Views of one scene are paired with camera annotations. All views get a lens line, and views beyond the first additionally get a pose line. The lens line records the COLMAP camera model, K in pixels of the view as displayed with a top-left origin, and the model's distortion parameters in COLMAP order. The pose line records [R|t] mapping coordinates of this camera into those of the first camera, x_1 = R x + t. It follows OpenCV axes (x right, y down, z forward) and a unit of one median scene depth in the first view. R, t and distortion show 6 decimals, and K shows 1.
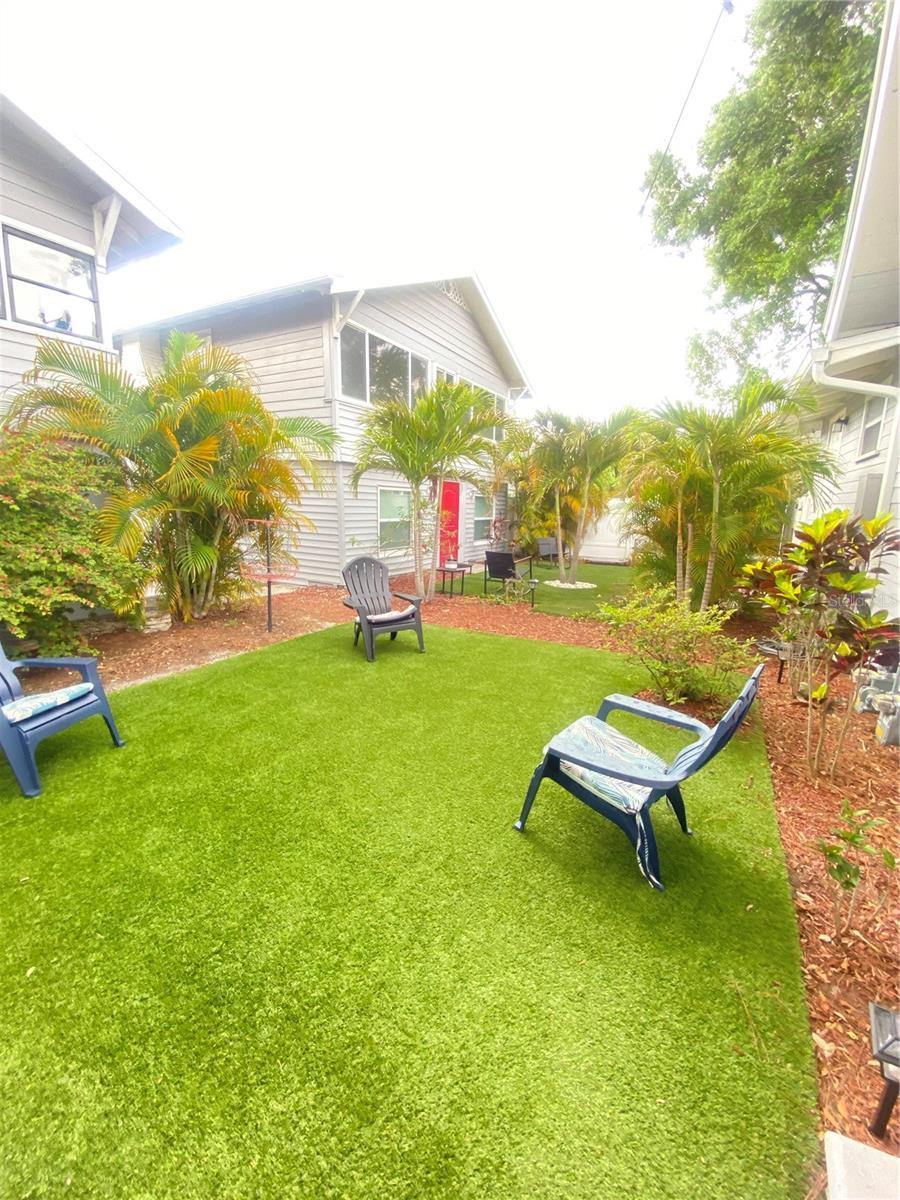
lens RADIAL K [[492.3, 0, 447.4], [0, 492.3, 600.8], [0, 0, 1]] dist [0.010820, -0.016297]
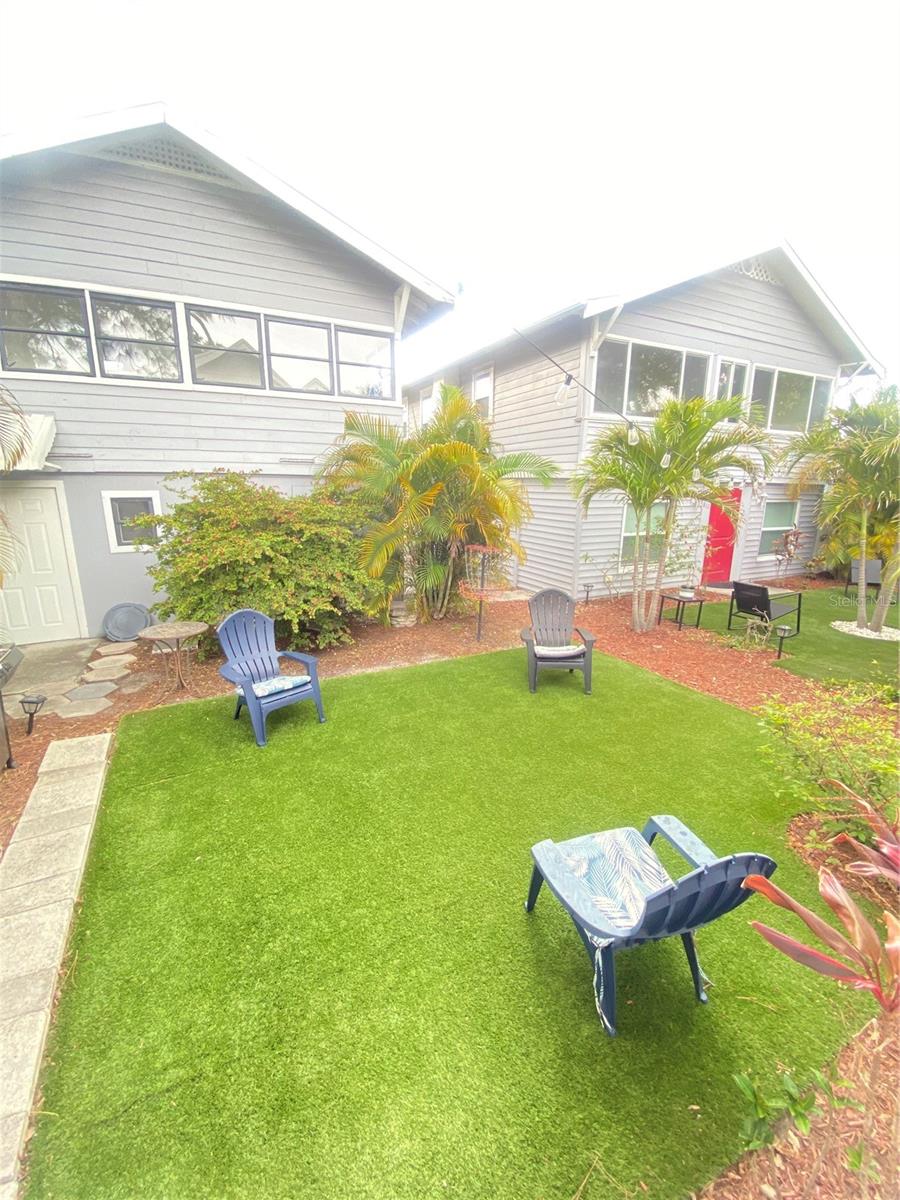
lens RADIAL K [[488.4, 0, 449.9], [0, 488.4, 597.5], [0, 0, 1]] dist [0.034047, -0.028180]
pose [[0.825410, 0.115812, -0.552527, 0.207392], [-0.101665, 0.993224, 0.056309, -0.098398], [0.555304, 0.009694, 0.831591, 0.004730]]
